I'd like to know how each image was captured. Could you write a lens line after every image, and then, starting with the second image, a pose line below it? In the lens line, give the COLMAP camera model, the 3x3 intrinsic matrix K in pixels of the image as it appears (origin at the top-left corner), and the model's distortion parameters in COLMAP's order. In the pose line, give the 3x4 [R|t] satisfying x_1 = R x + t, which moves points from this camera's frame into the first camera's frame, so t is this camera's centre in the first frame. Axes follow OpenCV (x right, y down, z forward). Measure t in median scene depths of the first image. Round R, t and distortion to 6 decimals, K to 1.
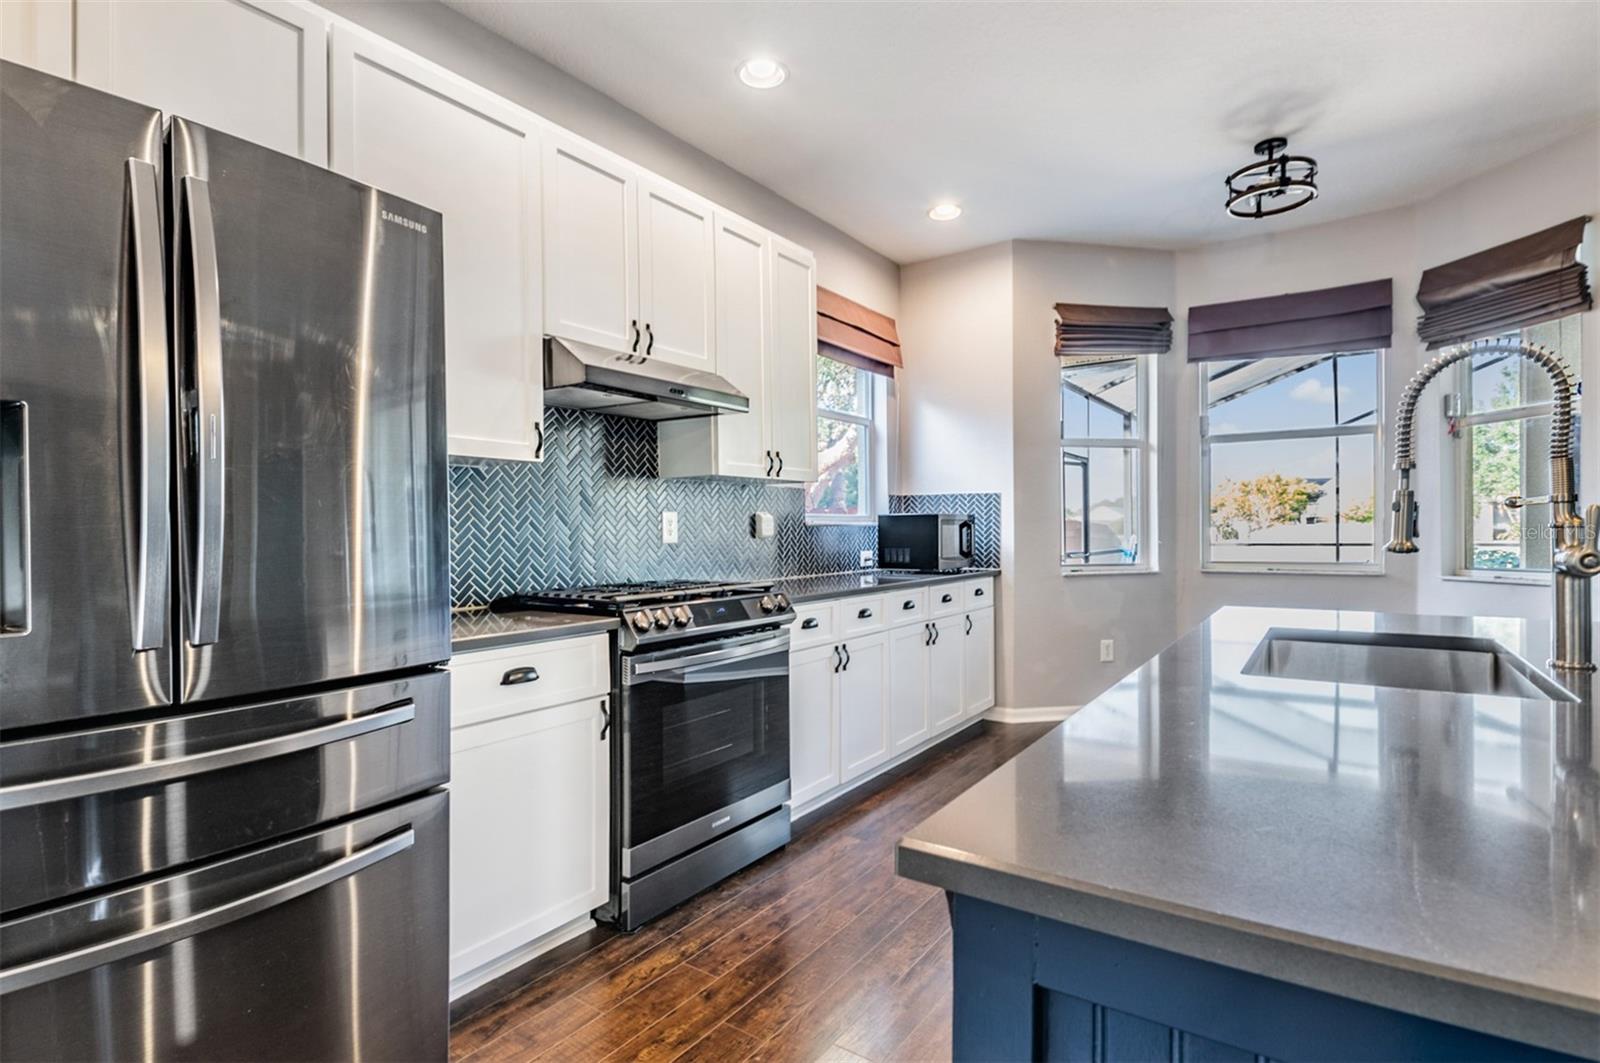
lens RADIAL K [[784.3, 0, 802.4], [0, 784.3, 537.5], [0, 0, 1]] dist [-0.009052, -0.000309]
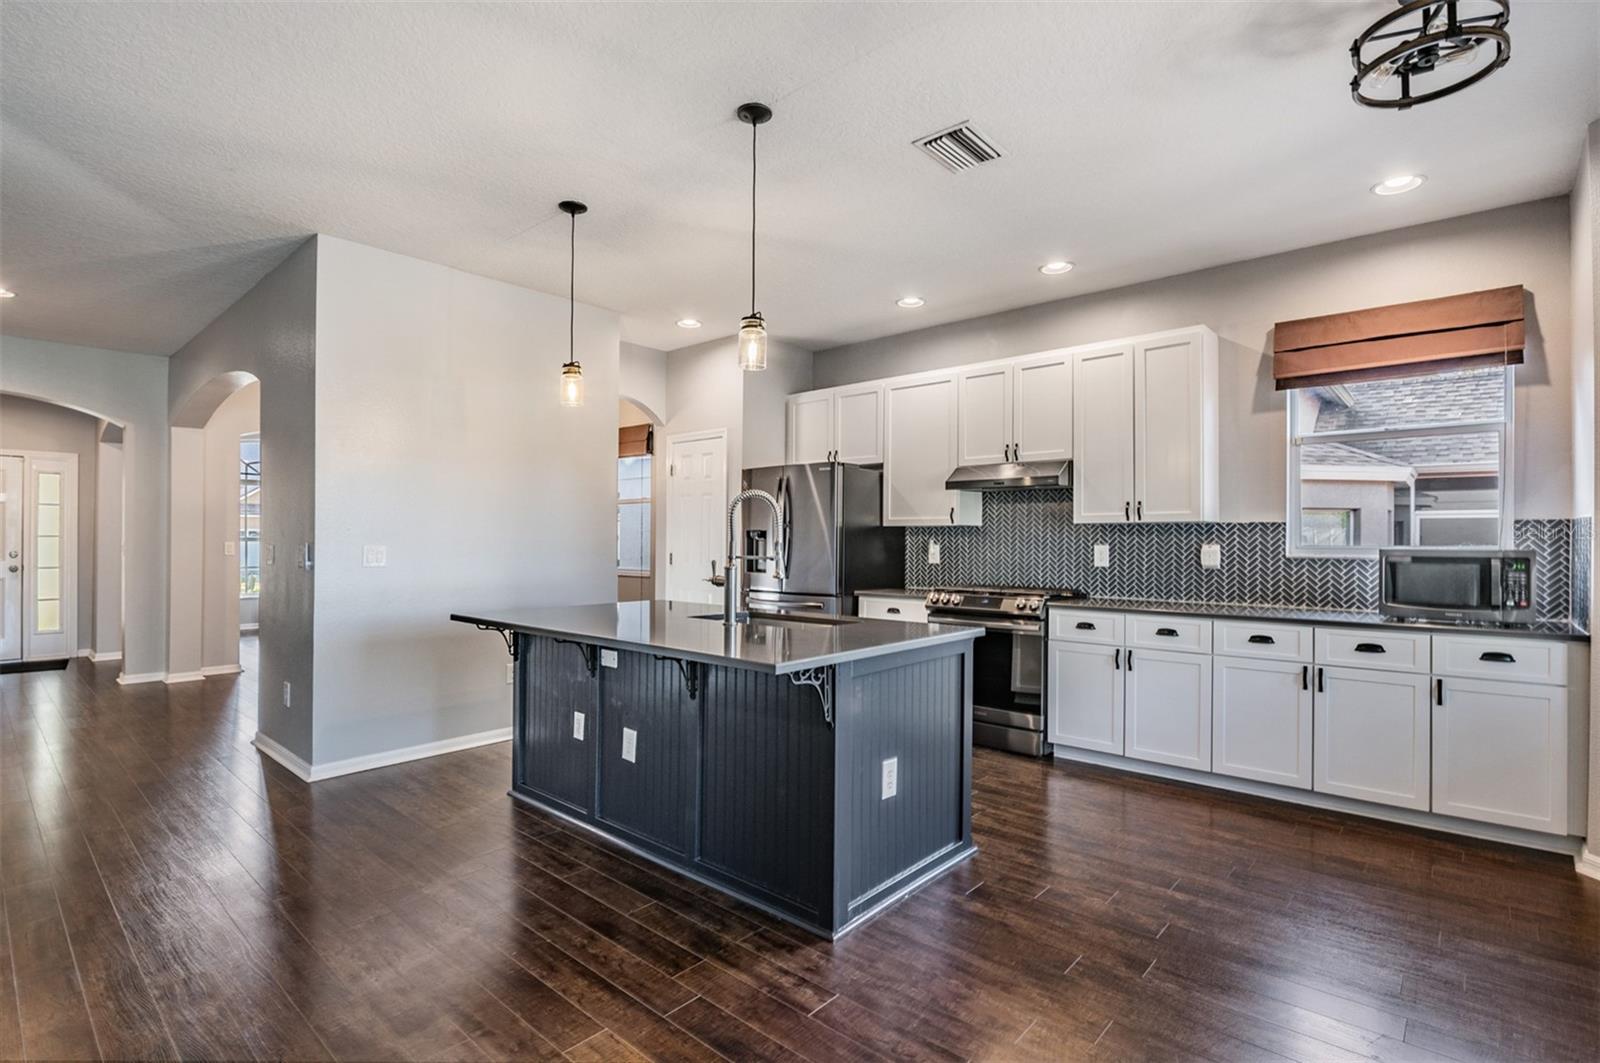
lens RADIAL K [[760.9, 0, 800.0], [0, 760.9, 531.5], [0, 0, 1]] dist [-0.010402, -0.000763]
pose [[-0.119396, -0.000587, -0.992846, 1.203187], [-0.010453, 0.999945, 0.000666, -0.048481], [0.992792, 0.010458, -0.119396, 0.534872]]
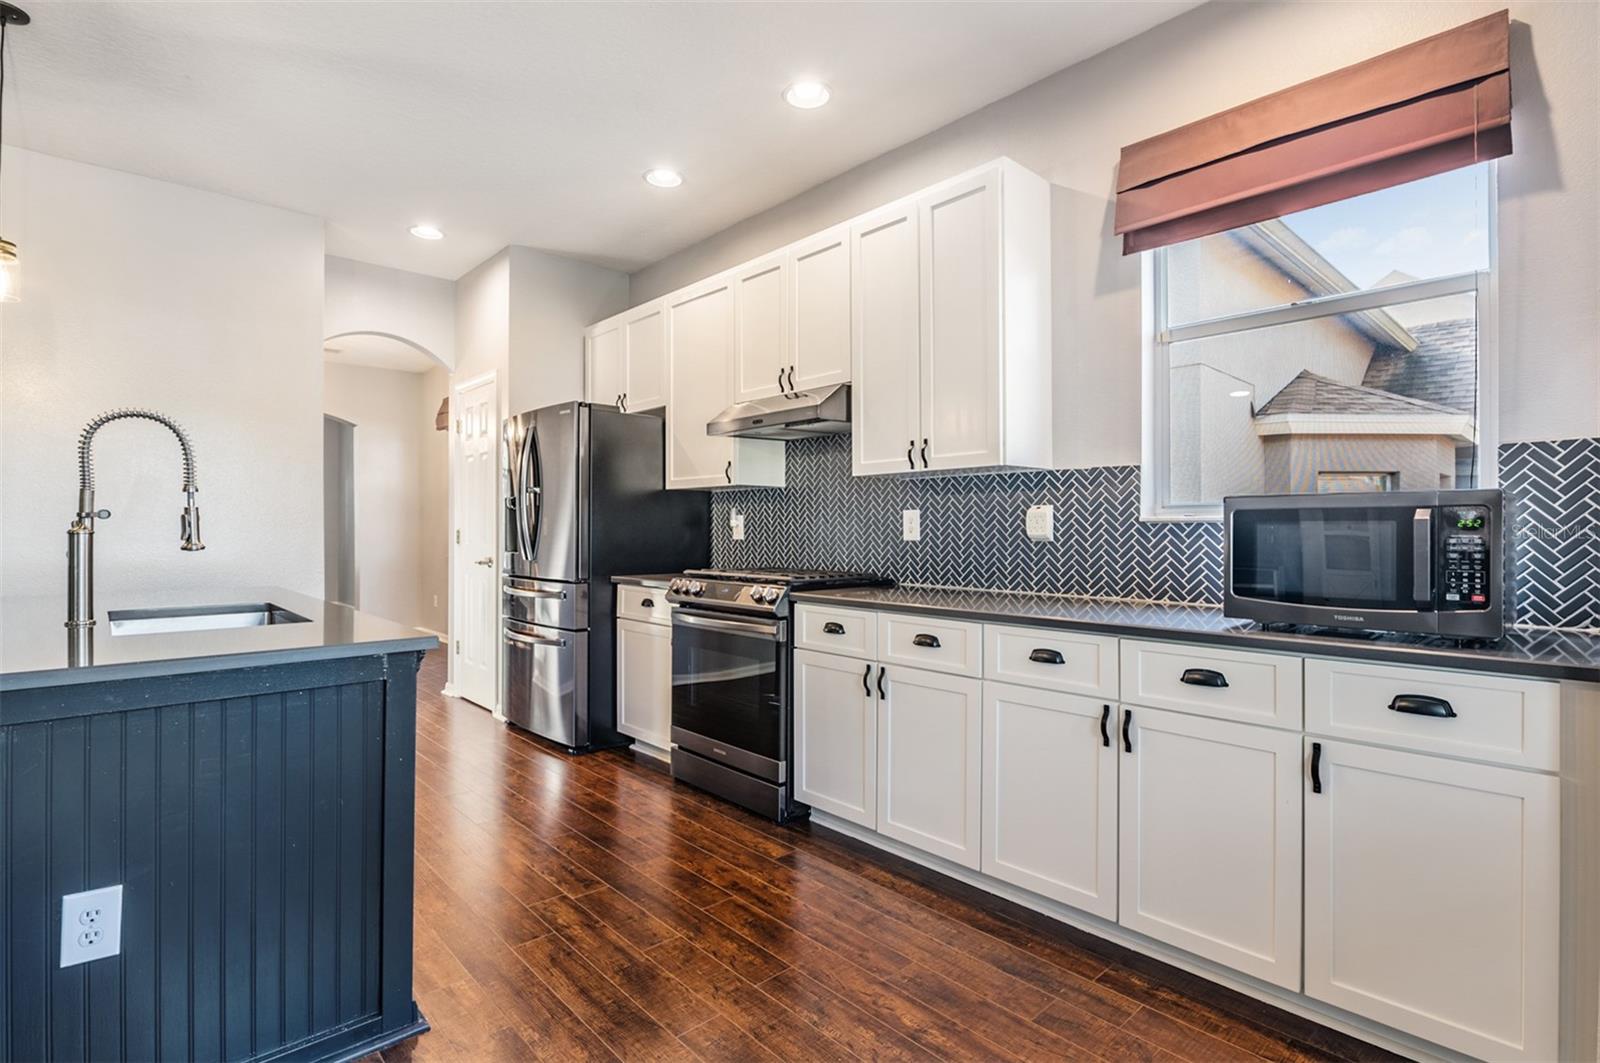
lens RADIAL K [[769.3, 0, 804.7], [0, 769.3, 520.0], [0, 0, 1]] dist [-0.011840, -0.000633]
pose [[-0.214865, -0.000497, -0.976644, 0.762757], [-0.006038, 0.999981, 0.000820, -0.017416], [0.976625, 0.006073, -0.214864, 0.964576]]
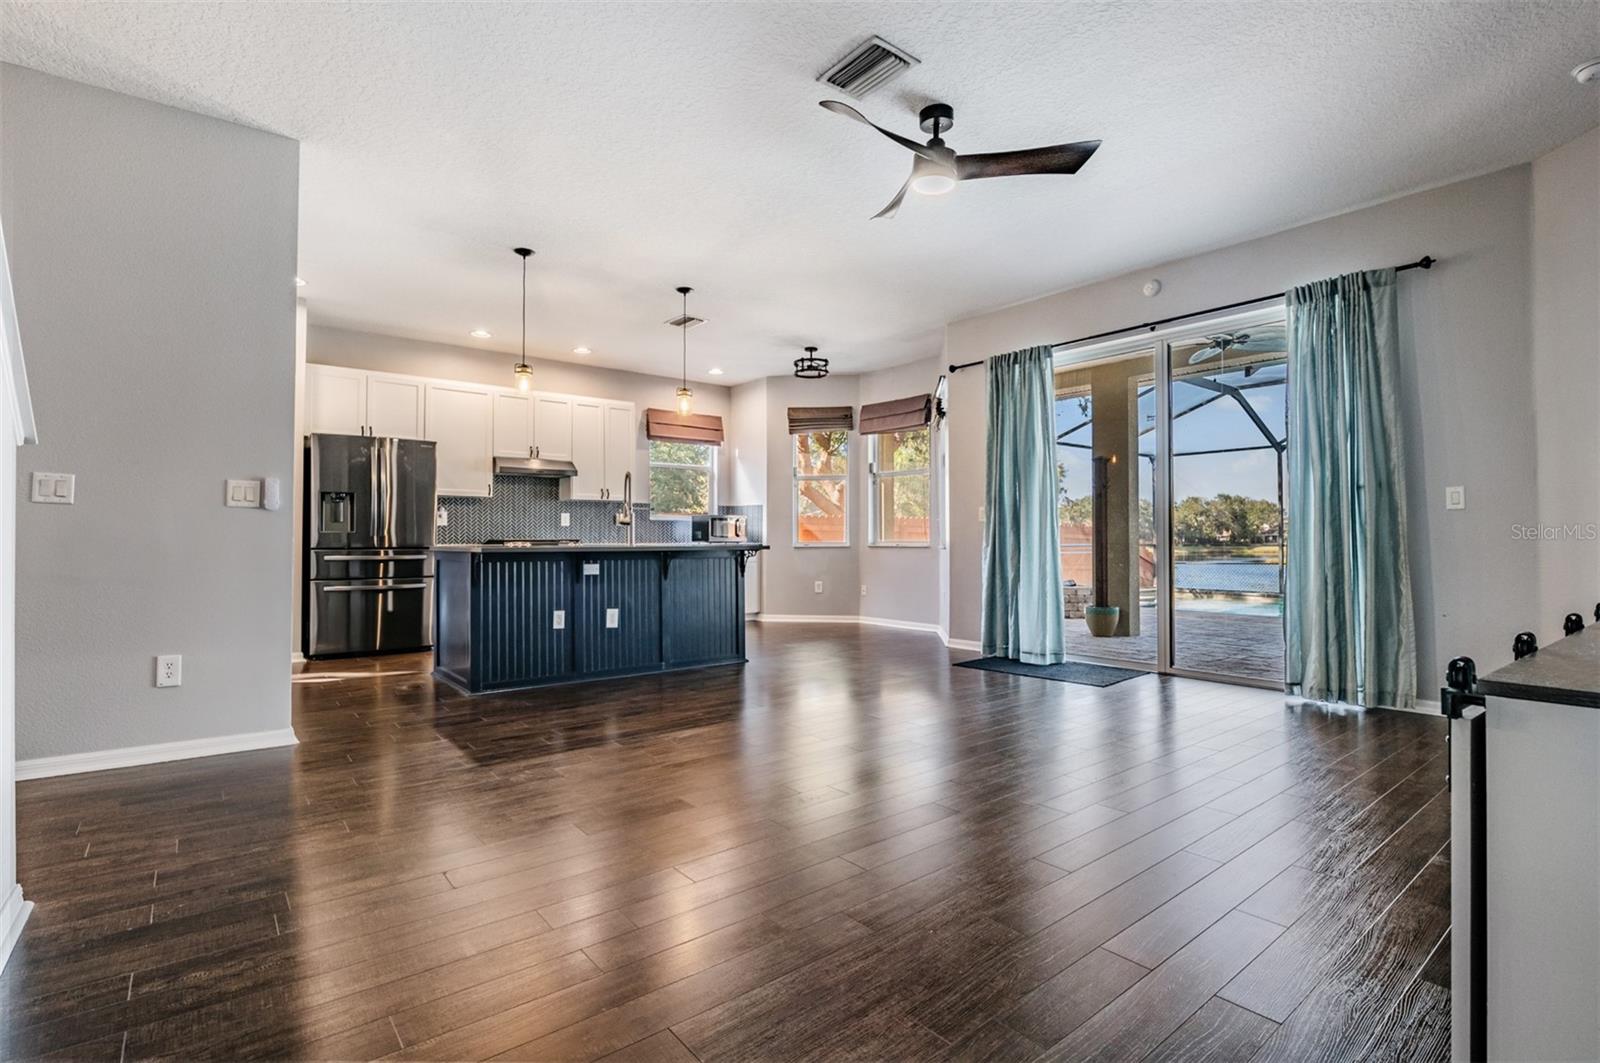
lens RADIAL K [[769.3, 0, 804.7], [0, 769.3, 520.0], [0, 0, 1]] dist [-0.011840, -0.000633]
pose [[0.963927, 0.000958, -0.266166, 1.105863], [-0.009621, 0.999465, -0.031246, 0.052404], [0.265994, 0.032680, 0.963421, -1.058308]]
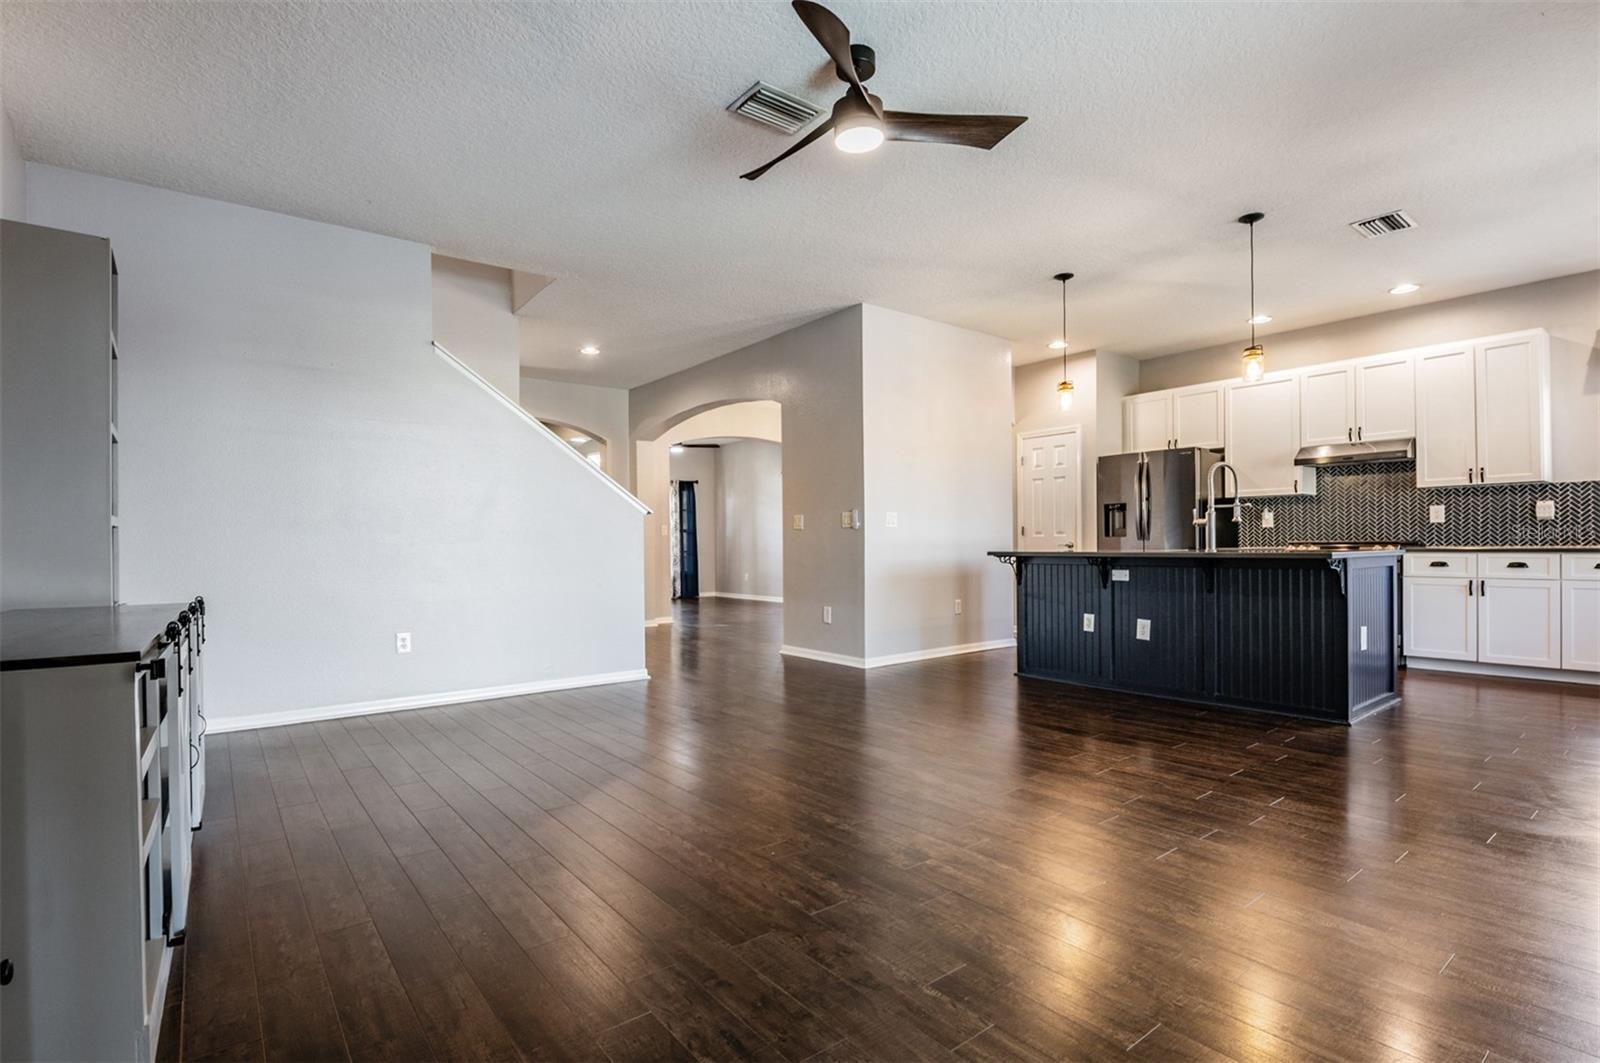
lens RADIAL K [[763.7, 0, 790.4], [0, 763.7, 539.8], [0, 0, 1]] dist [-0.012792, -0.000916]
pose [[-0.301314, 0.006068, -0.953506, 1.817162], [0.003890, 0.999979, 0.005134, 0.030250], [0.953517, -0.002162, -0.301332, 0.057510]]
